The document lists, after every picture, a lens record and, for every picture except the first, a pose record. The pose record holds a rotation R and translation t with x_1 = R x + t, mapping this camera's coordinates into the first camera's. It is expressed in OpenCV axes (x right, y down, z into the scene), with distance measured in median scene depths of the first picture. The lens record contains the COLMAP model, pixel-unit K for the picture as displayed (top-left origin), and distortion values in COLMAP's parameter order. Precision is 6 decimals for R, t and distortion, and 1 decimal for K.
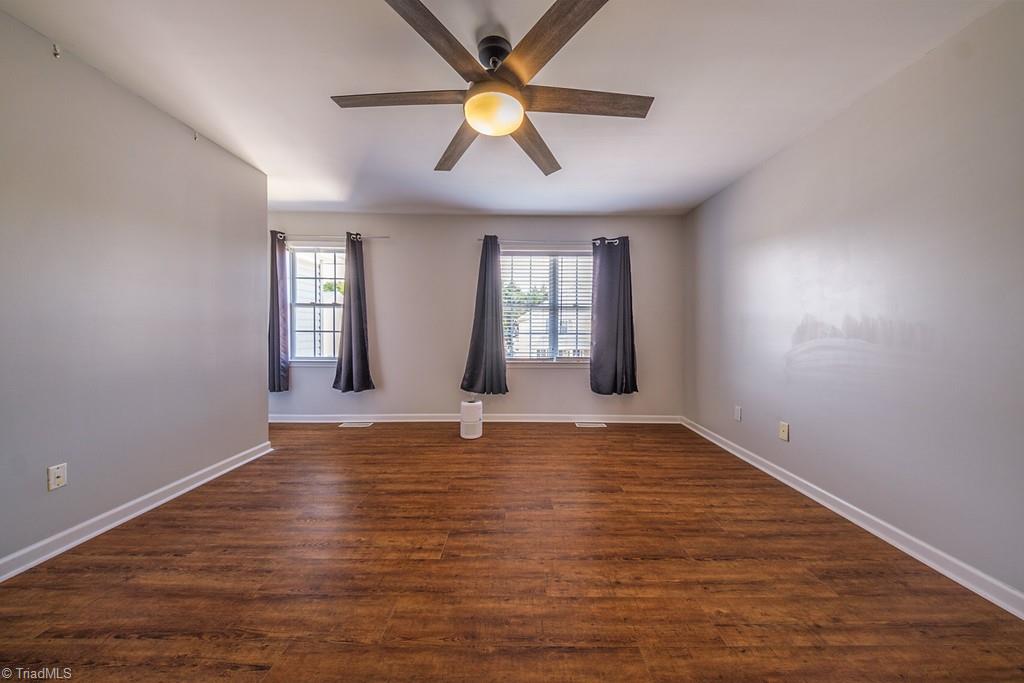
lens RADIAL K [[349.3, 0, 517.6], [0, 349.3, 335.2], [0, 0, 1]] dist [0.055011, -0.027586]
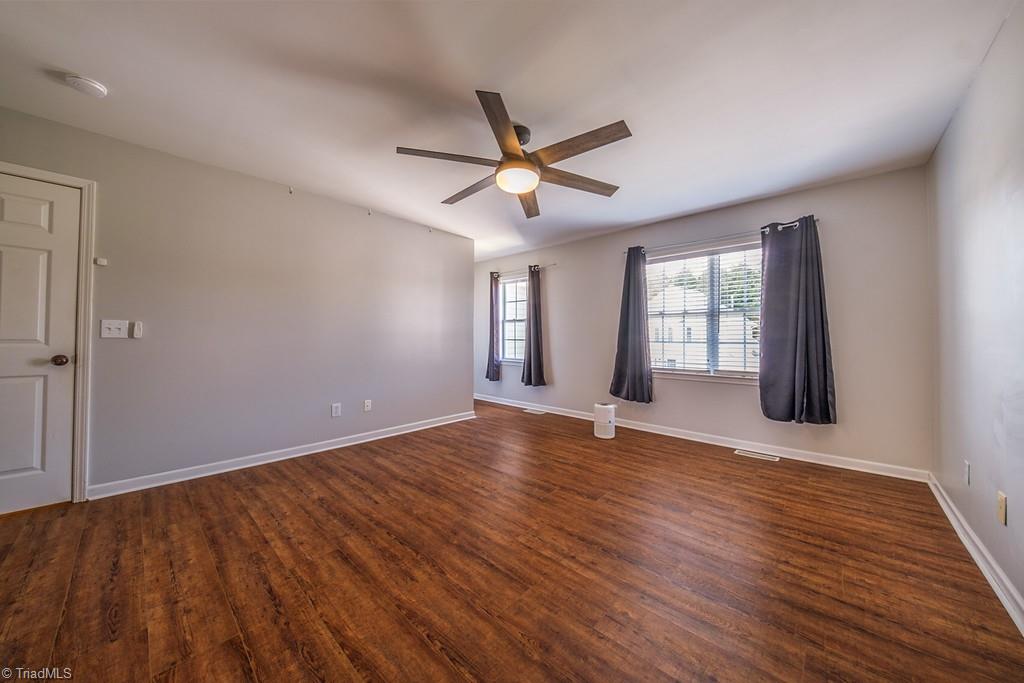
lens RADIAL K [[349.3, 0, 517.6], [0, 349.3, 335.2], [0, 0, 1]] dist [0.055011, -0.027586]
pose [[0.735123, -0.008909, -0.677875, 0.377178], [-0.011010, 0.999625, -0.025077, 0.004981], [0.677844, 0.025898, 0.734749, 0.009540]]
